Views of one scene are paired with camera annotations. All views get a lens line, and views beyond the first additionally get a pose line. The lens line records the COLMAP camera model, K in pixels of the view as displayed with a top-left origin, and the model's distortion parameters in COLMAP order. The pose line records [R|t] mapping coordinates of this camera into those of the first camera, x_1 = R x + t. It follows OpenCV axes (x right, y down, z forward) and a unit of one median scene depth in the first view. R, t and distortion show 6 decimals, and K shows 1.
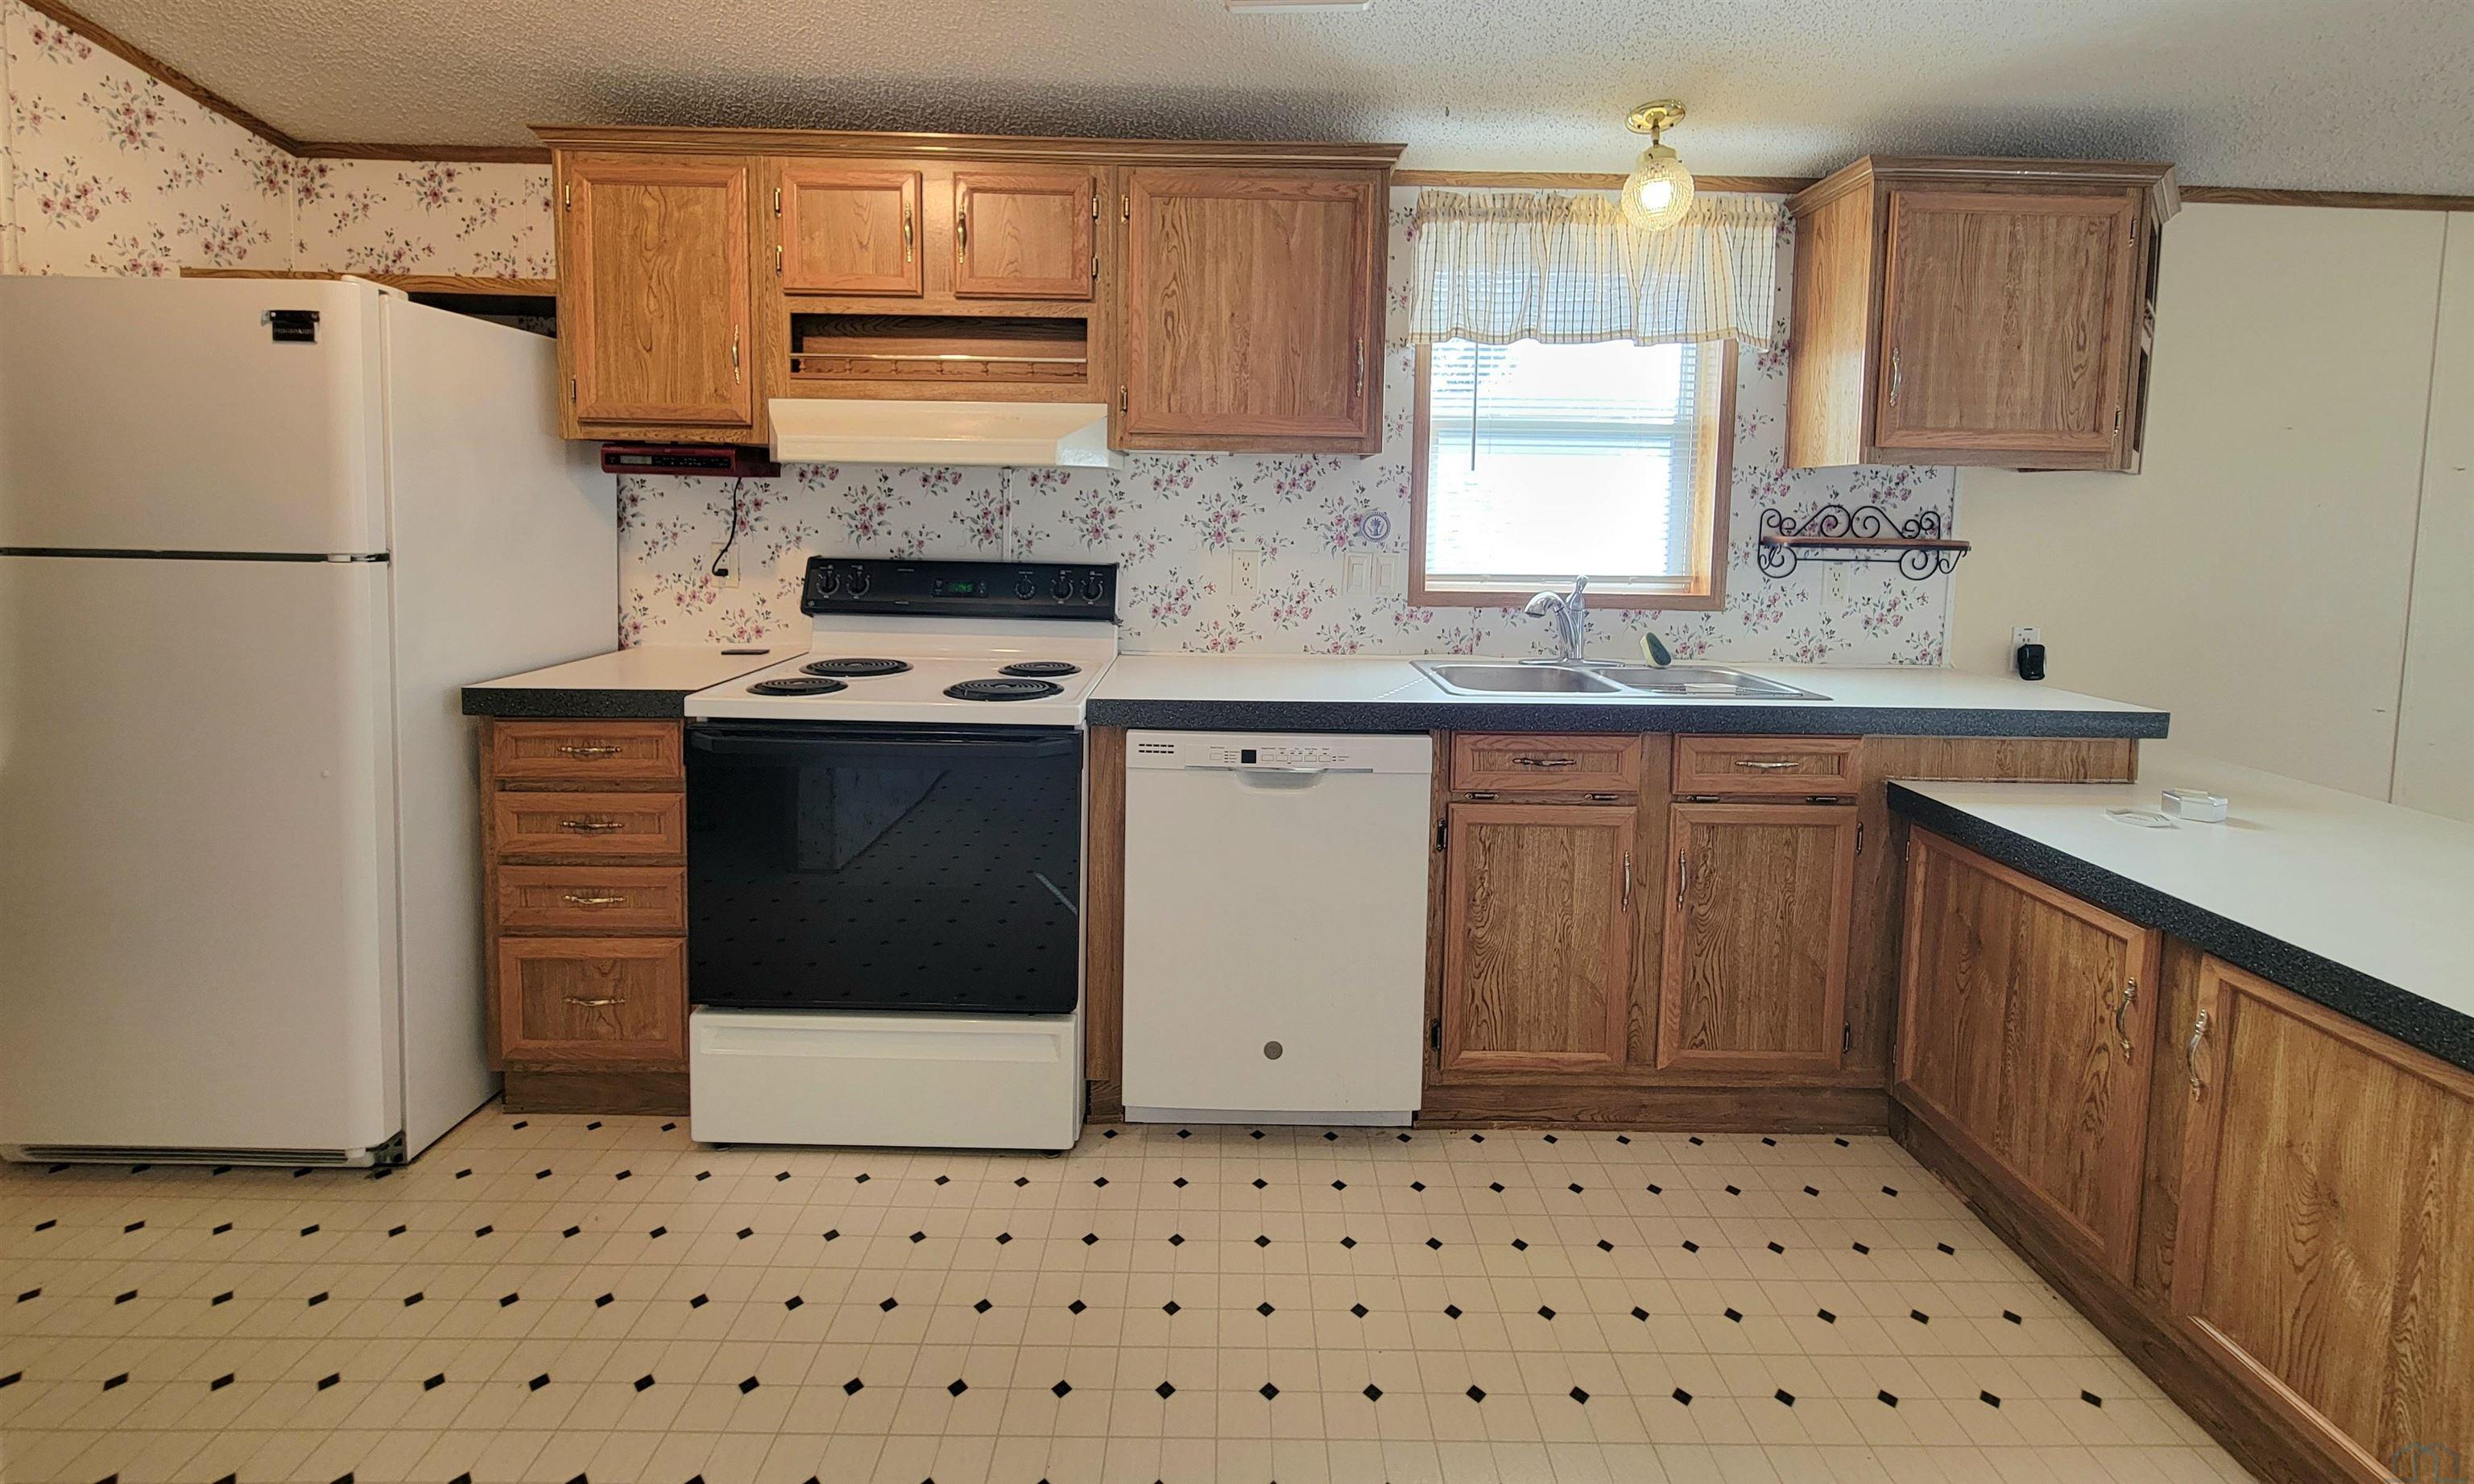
lens RADIAL K [[1014.1, 0, 1236.2], [0, 1014.1, 565.9], [0, 0, 1]] dist [0.000880, -0.000107]
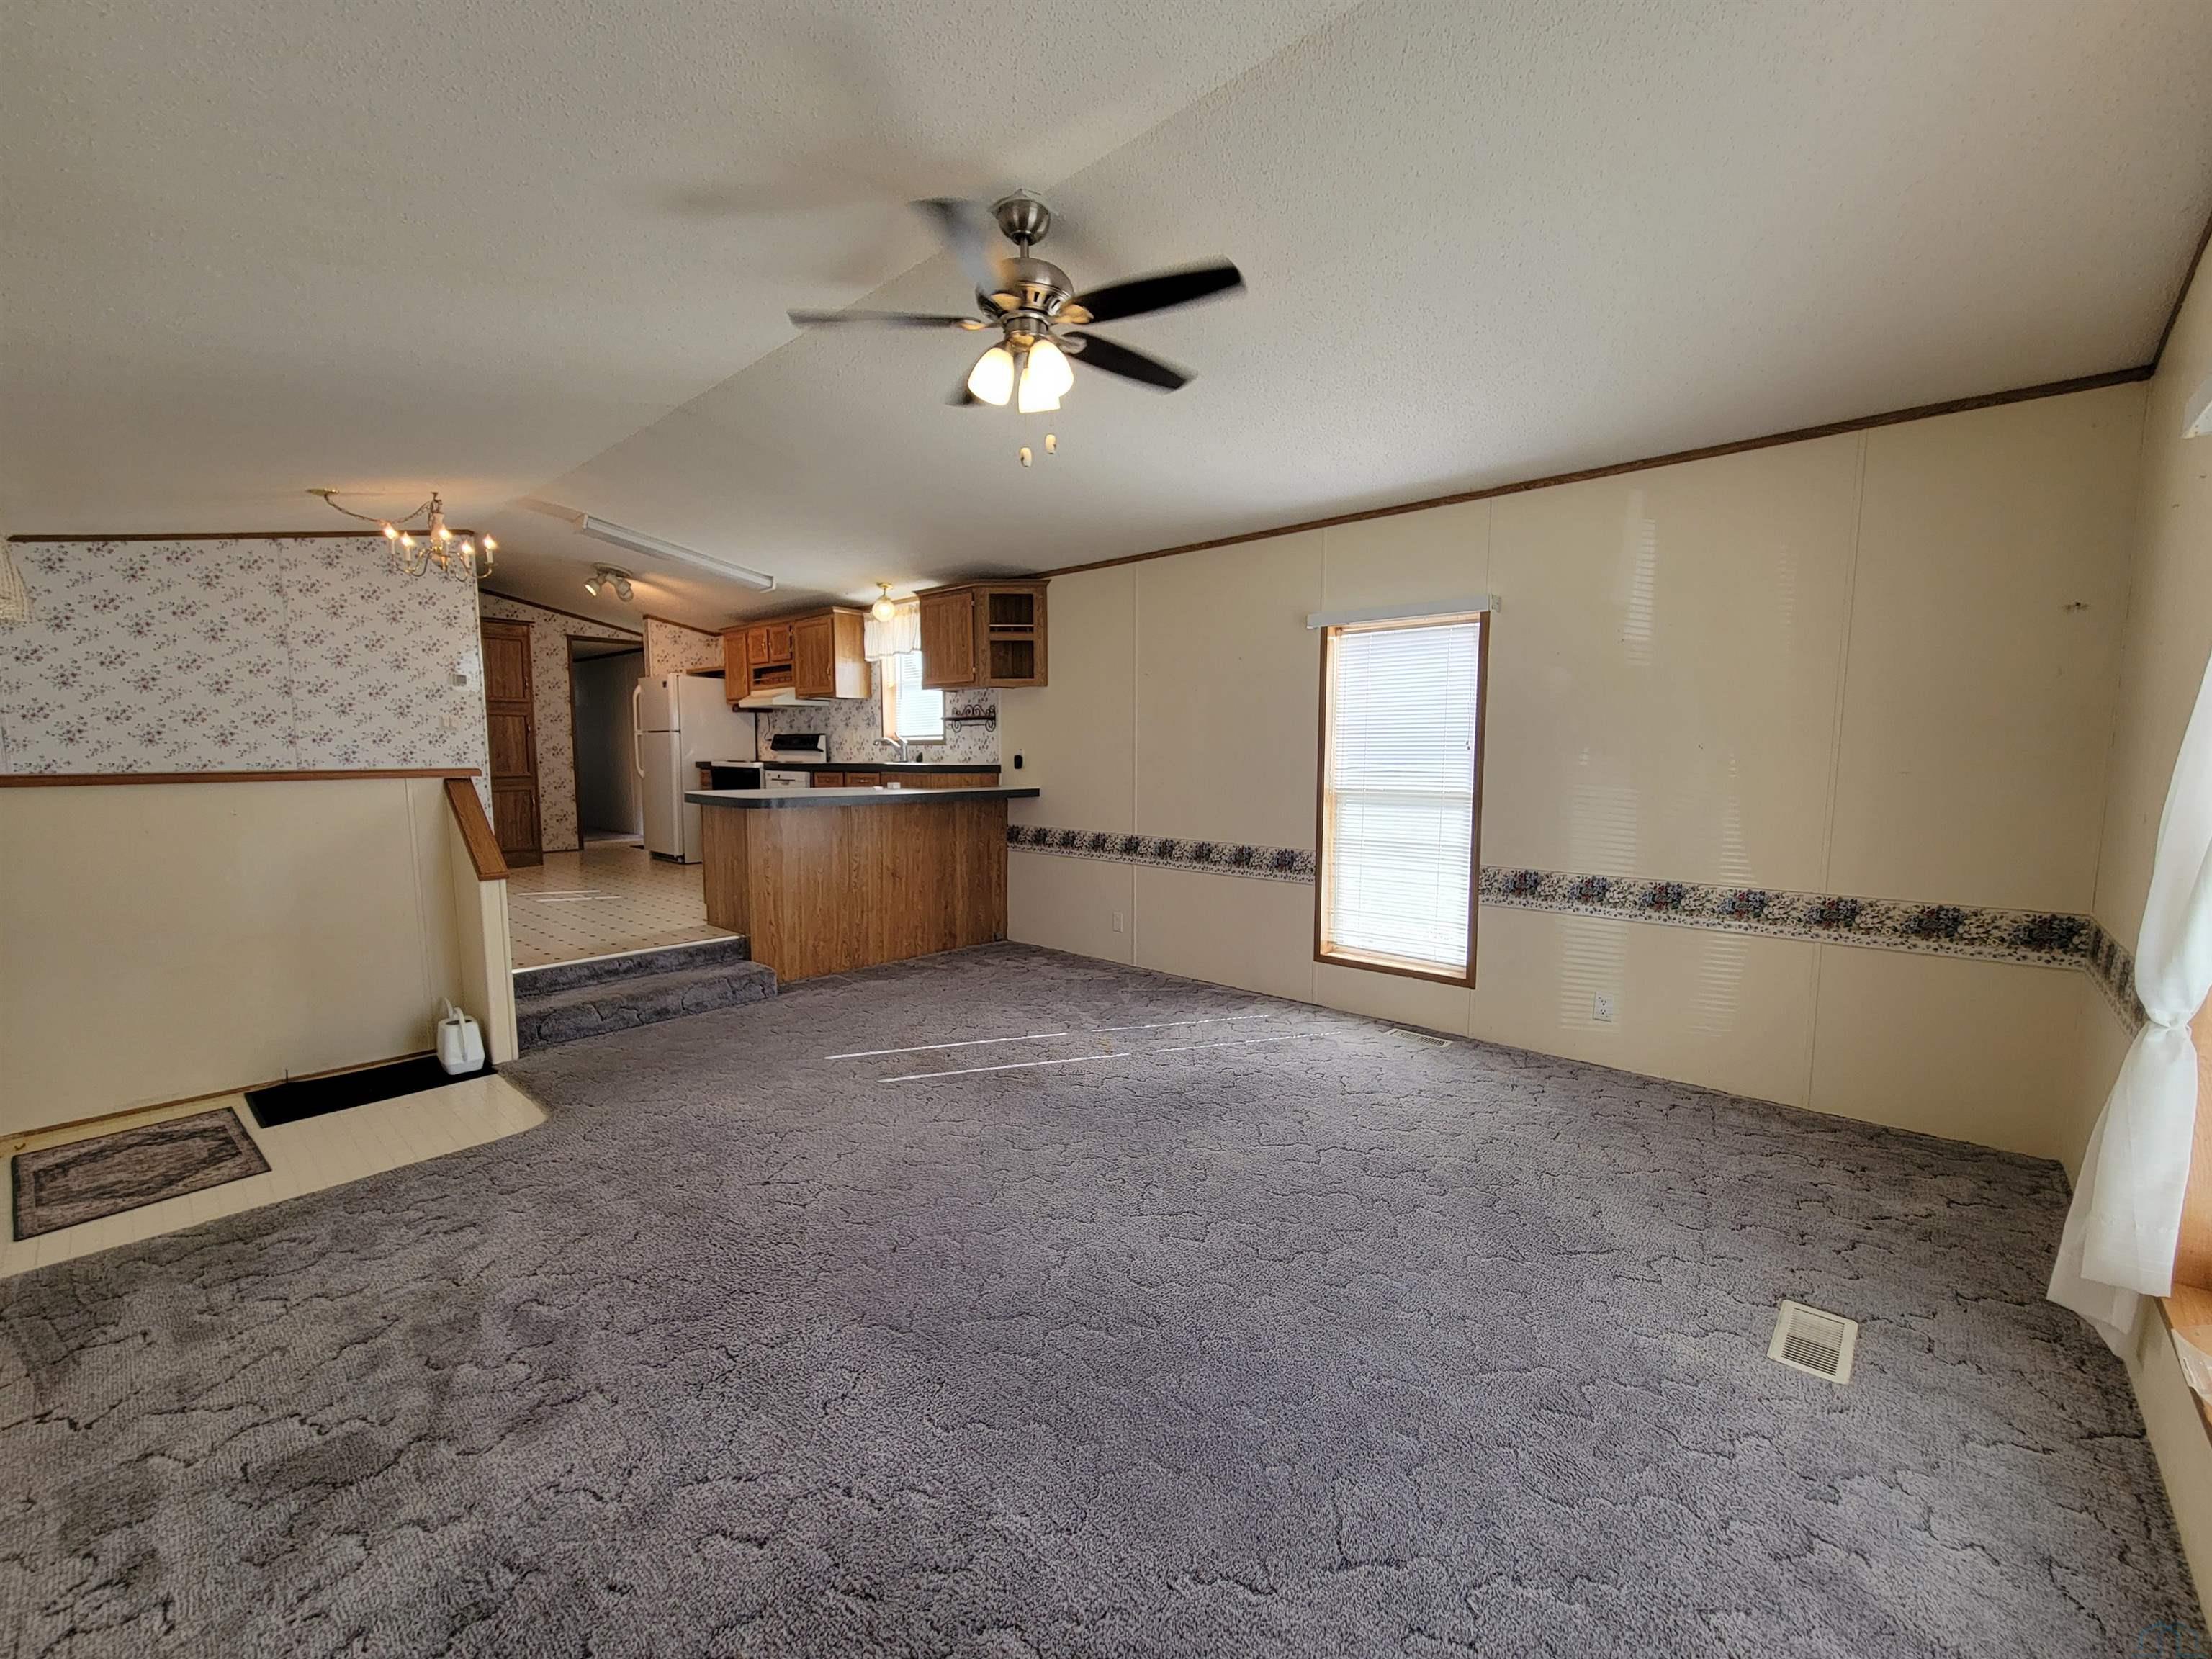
lens RADIAL K [[902.9, 0, 1106.0], [0, 902.9, 829.5], [0, 0, 1]] dist [0.000331, -0.000177]
pose [[0.734610, 0.041213, -0.677237, 2.895228], [-0.028881, 0.999148, 0.029475, 0.221917], [0.677875, -0.002094, 0.735174, -0.622264]]
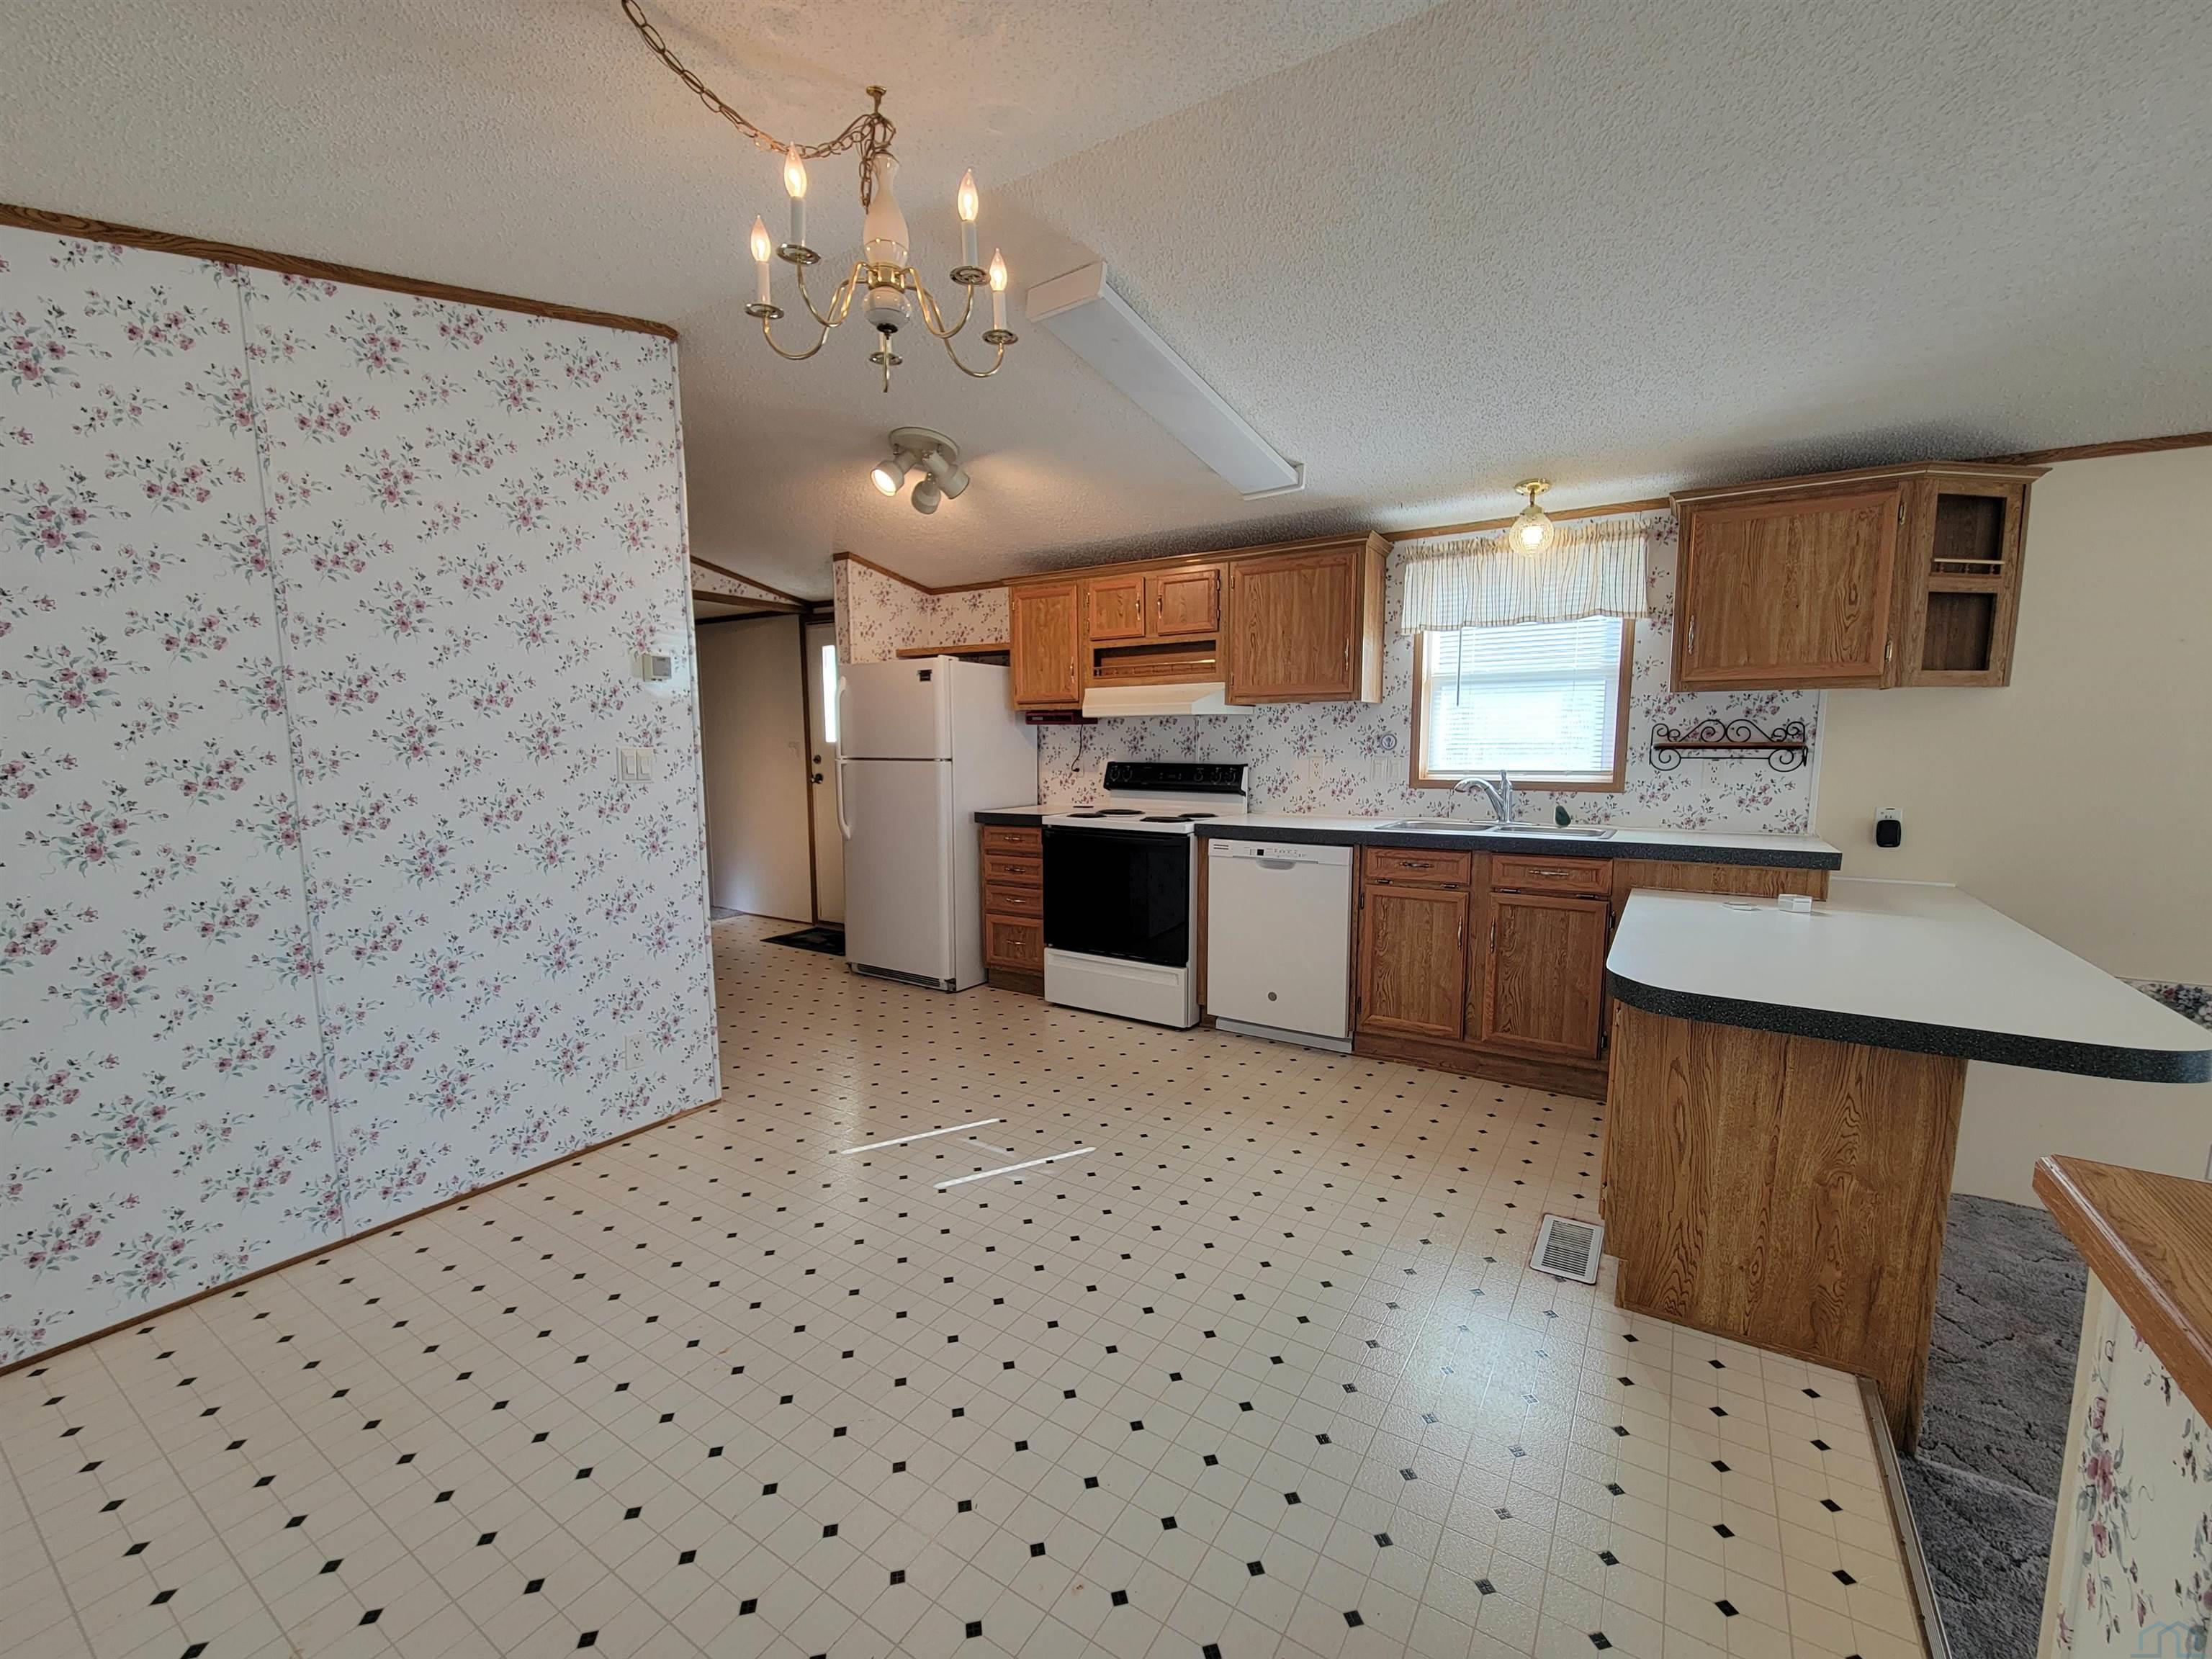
lens RADIAL K [[902.9, 0, 1106.0], [0, 902.9, 829.5], [0, 0, 1]] dist [0.000331, -0.000177]
pose [[0.836739, 0.031232, -0.546710, 0.659230], [-0.010533, 0.999105, 0.040956, 0.059995], [0.547500, -0.028511, 0.836320, -0.625378]]
